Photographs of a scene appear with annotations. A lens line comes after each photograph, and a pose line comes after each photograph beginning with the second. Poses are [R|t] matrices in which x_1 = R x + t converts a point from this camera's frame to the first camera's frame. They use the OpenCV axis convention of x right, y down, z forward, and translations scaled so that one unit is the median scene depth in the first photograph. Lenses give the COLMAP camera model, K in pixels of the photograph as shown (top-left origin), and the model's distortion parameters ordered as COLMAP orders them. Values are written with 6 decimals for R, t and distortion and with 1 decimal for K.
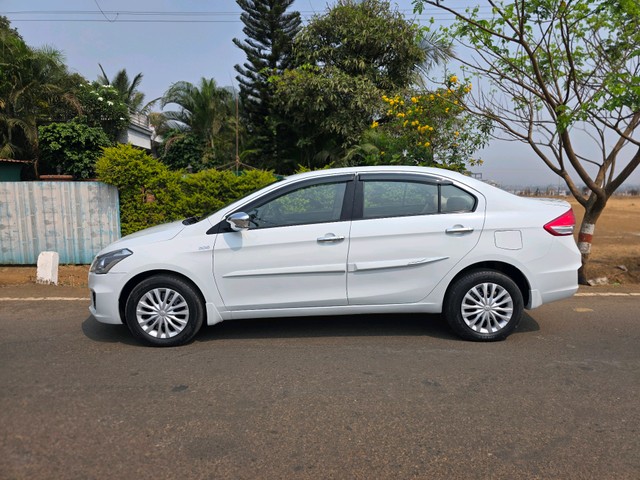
lens RADIAL K [[444.7, 0, 320.0], [0, 444.7, 240.0], [0, 0, 1]] dist [0.059852, -0.071892]
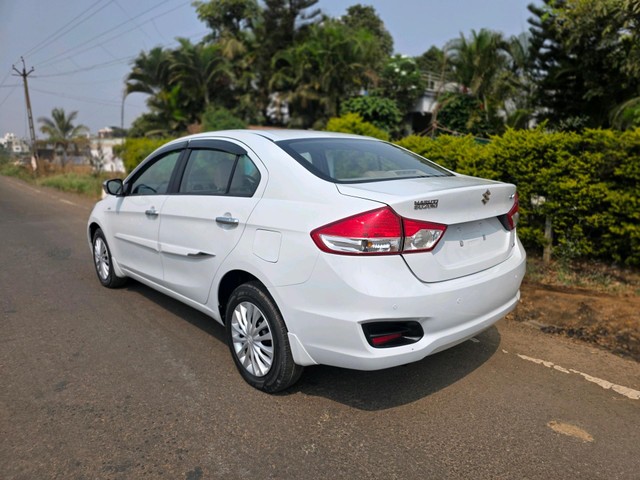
lens RADIAL K [[444.7, 0, 320.0], [0, 444.7, 240.0], [0, 0, 1]] dist [0.059852, -0.071892]
pose [[0.647778, 0.151739, -0.746565, 0.285190], [-0.096987, 0.988415, 0.116741, -0.026870], [0.755631, -0.003215, 0.654990, 0.194689]]
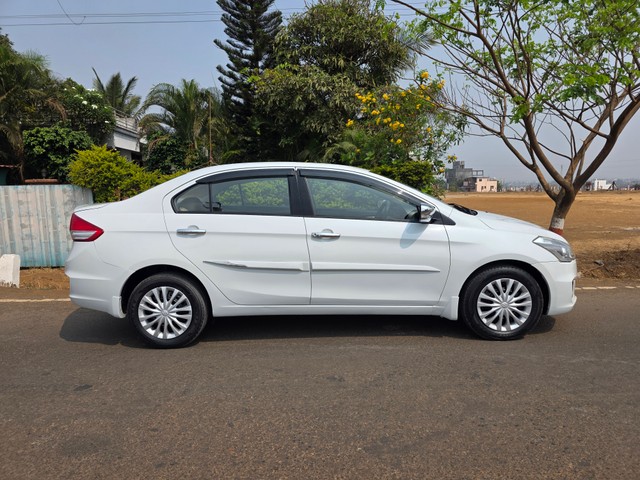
lens RADIAL K [[444.7, 0, 320.0], [0, 444.7, 240.0], [0, 0, 1]] dist [0.059852, -0.071892]
pose [[0.999761, -0.015851, -0.015051, 0.056021], [0.015849, 0.999874, -0.000220, 0.002616], [0.015053, -0.000019, 0.999887, 0.001627]]
